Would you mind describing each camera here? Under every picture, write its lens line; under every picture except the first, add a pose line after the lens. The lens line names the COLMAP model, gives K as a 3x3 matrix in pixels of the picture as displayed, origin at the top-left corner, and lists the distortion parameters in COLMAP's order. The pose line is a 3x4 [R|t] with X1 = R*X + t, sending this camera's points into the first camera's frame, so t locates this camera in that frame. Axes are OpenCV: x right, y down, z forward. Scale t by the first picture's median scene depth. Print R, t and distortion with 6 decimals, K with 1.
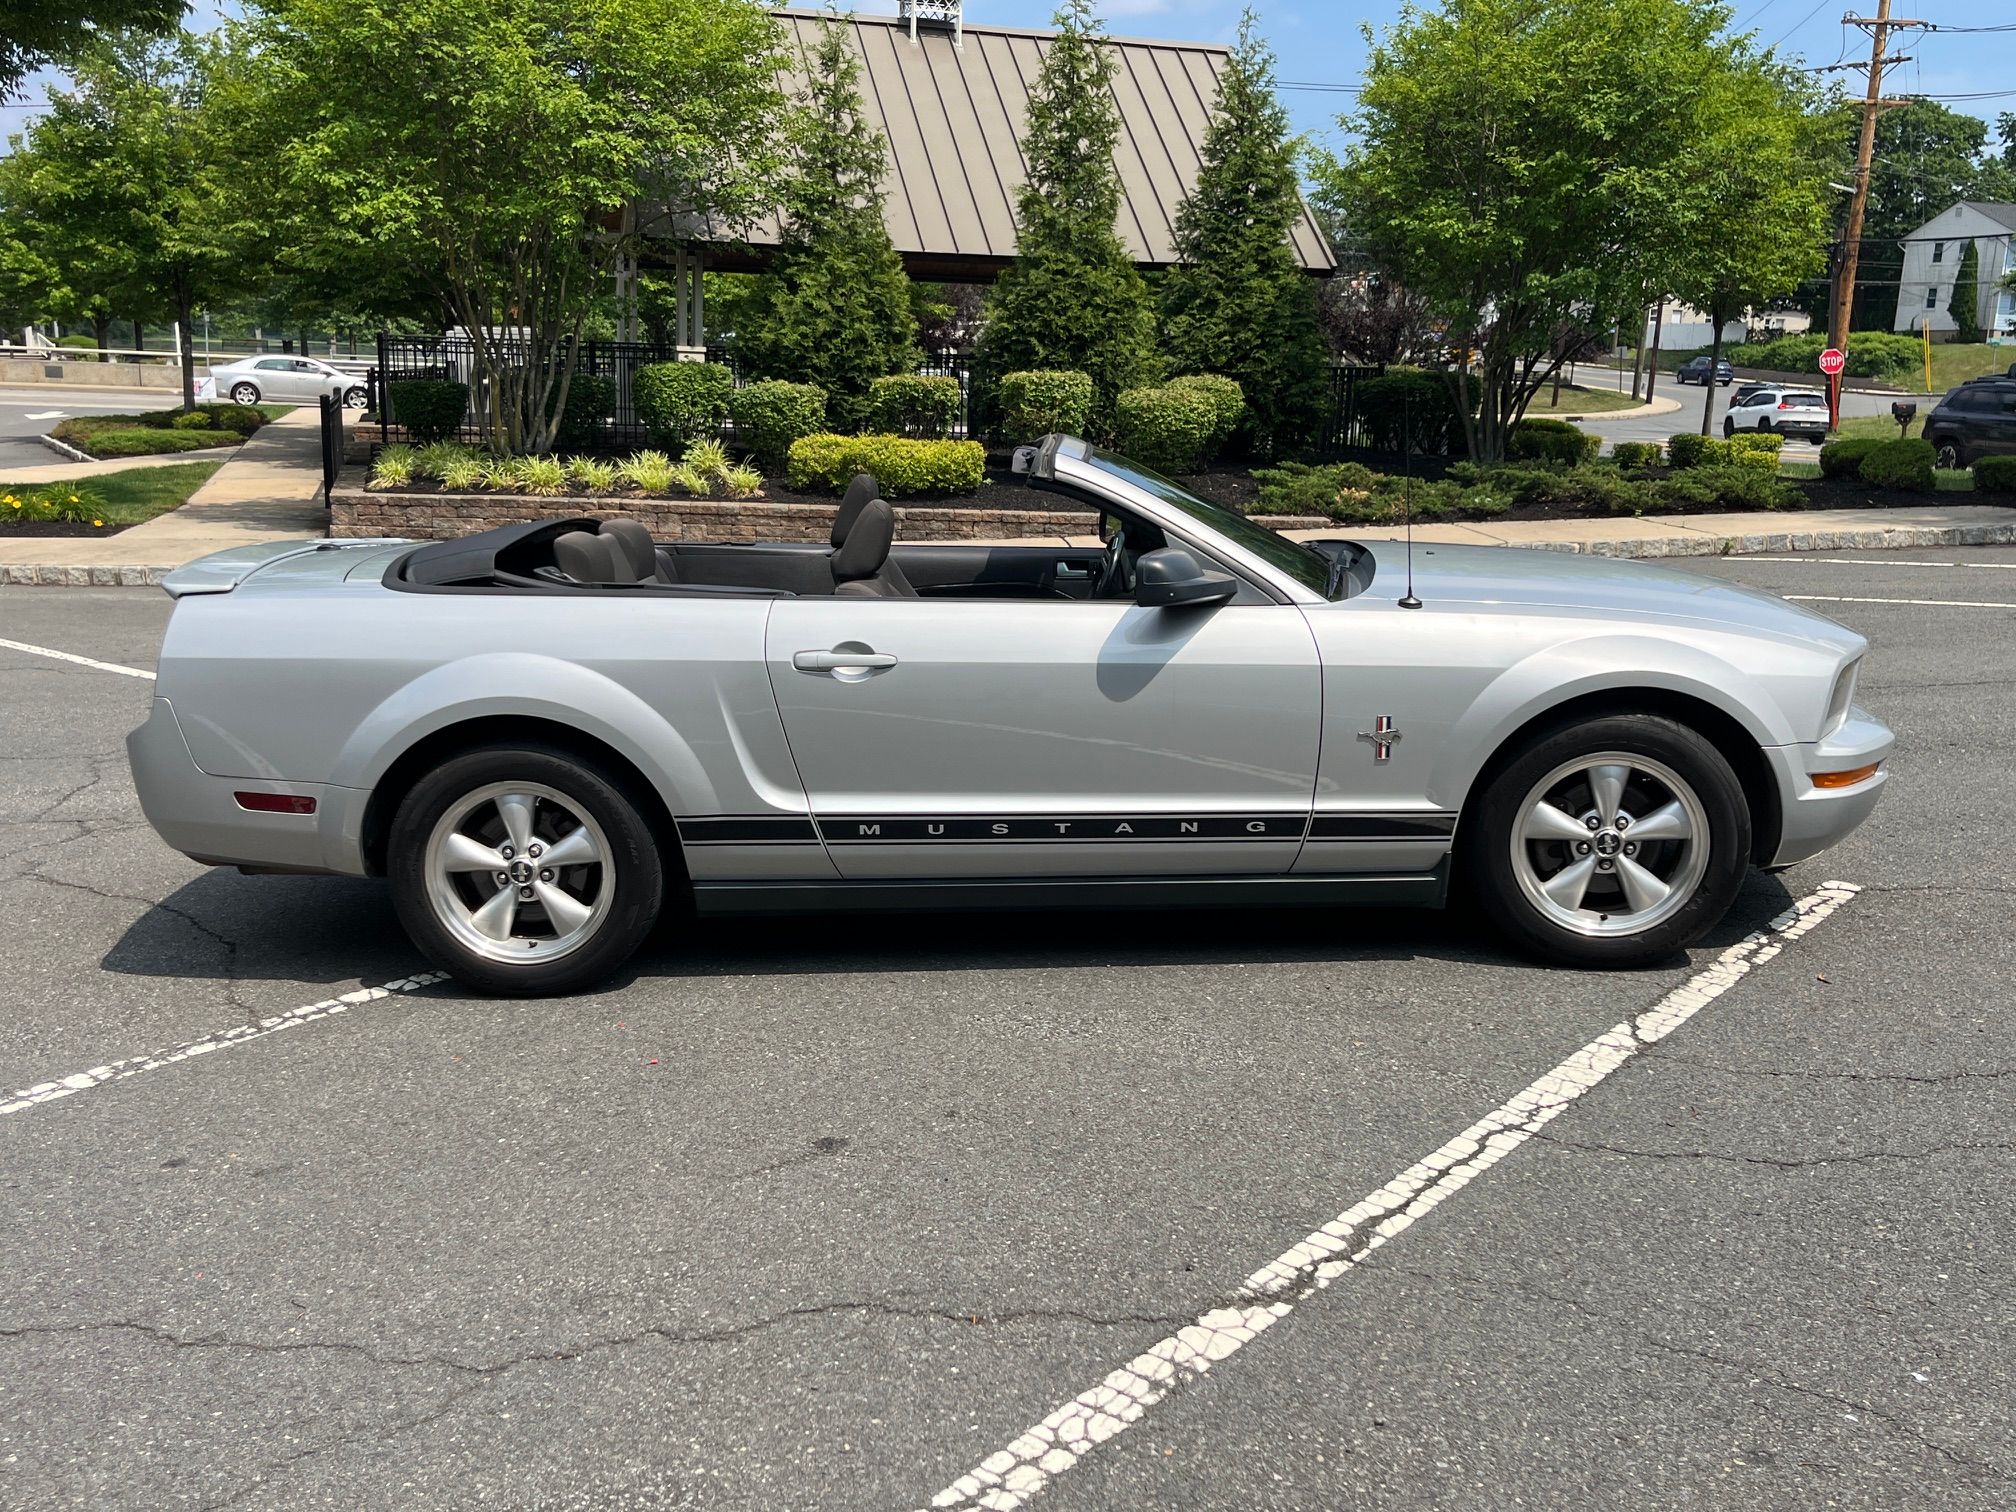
lens RADIAL K [[1889.9, 0, 1013.0], [0, 1889.9, 730.5], [0, 0, 1]] dist [0.126929, -0.212449]
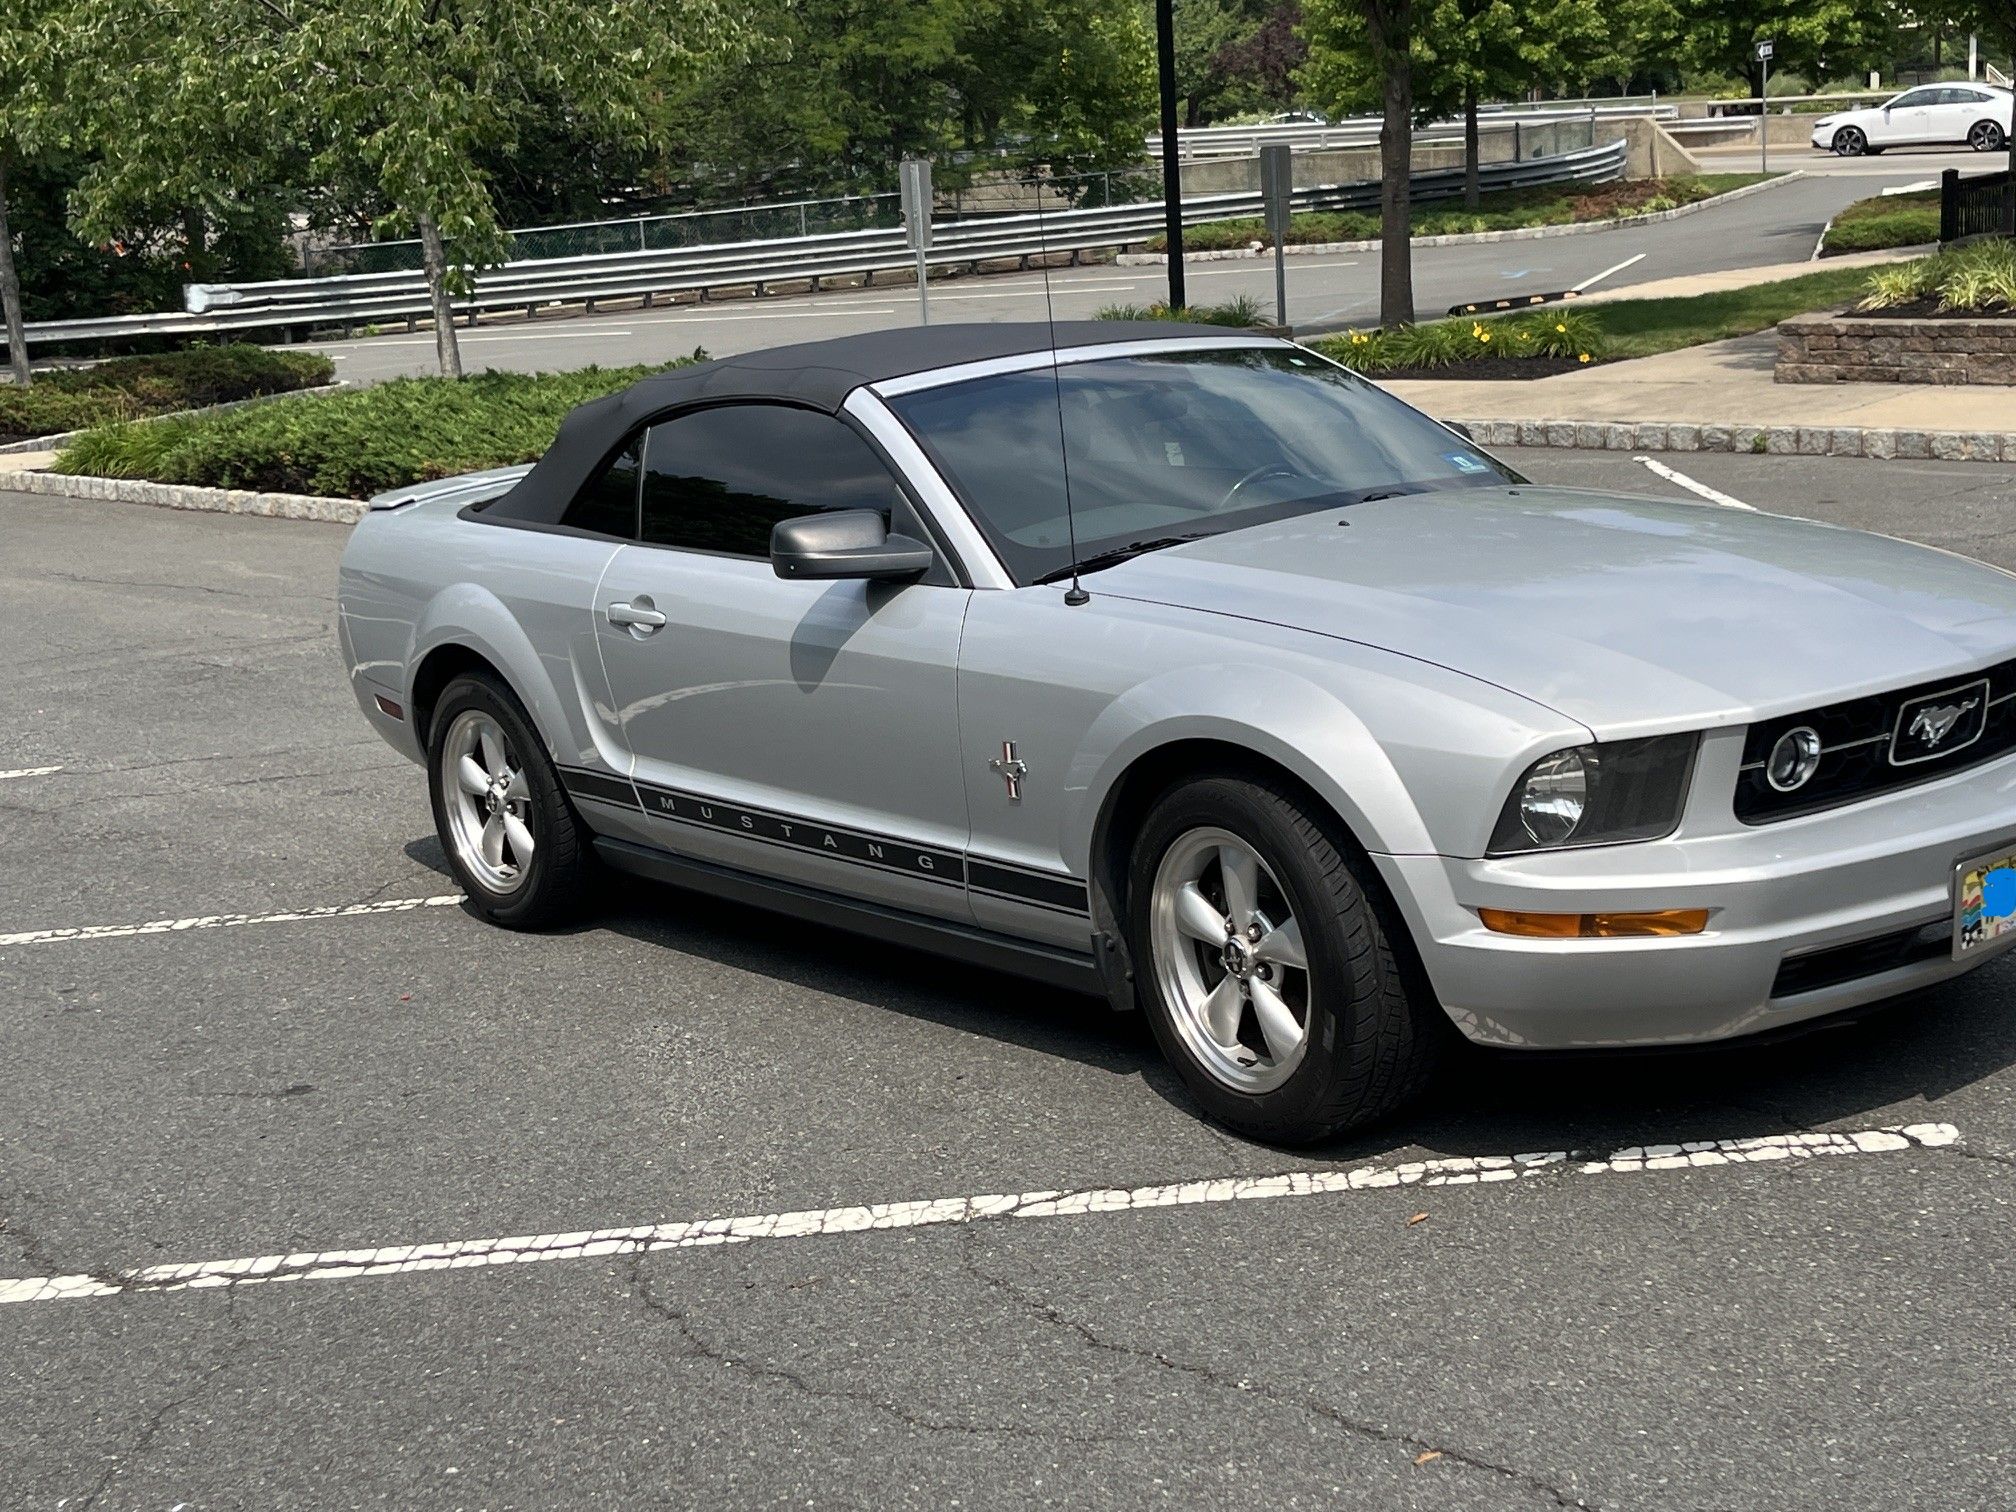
lens RADIAL K [[2796.0, 0, 1026.7], [0, 2796.0, 727.3], [0, 0, 1]] dist [0.155397, -0.523578]
pose [[0.619980, 0.107742, -0.777185, 1.052392], [-0.074341, 0.994137, 0.078516, -0.100344], [0.781088, 0.009098, 0.624355, 0.291630]]
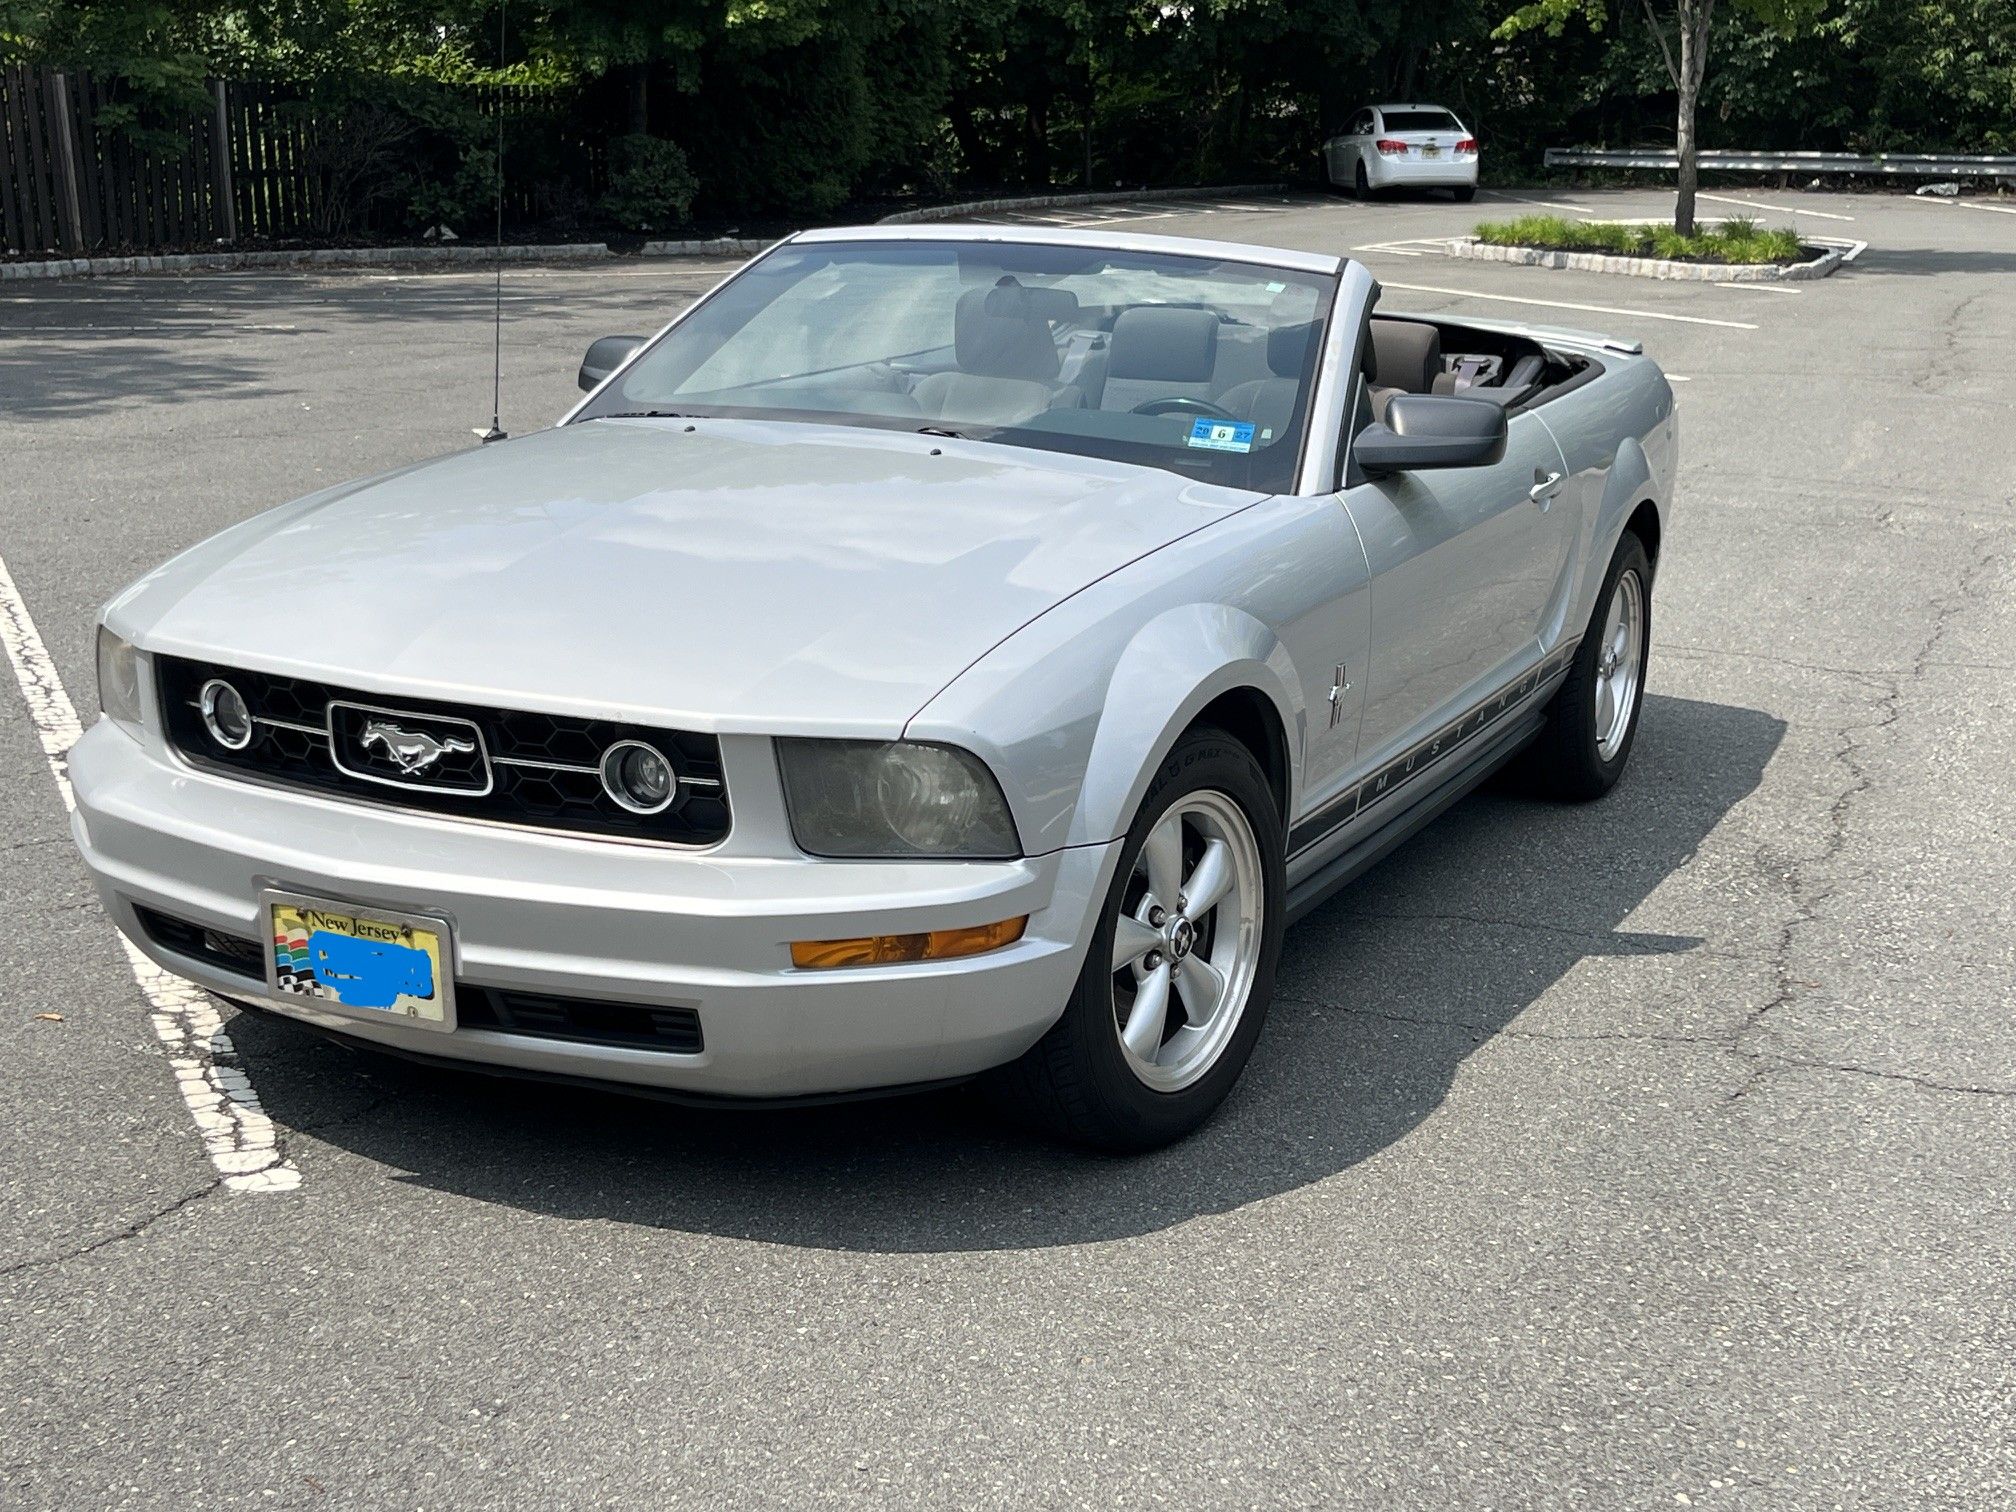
lens RADIAL K [[2807.4, 0, 969.5], [0, 2807.4, 722.9], [0, 0, 1]] dist [0.064210, -0.096505]
pose [[-0.475441, 0.192457, -0.858438, 1.109575], [-0.178864, 0.934251, 0.308517, -0.342133], [0.861373, 0.300225, -0.409757, 1.657179]]
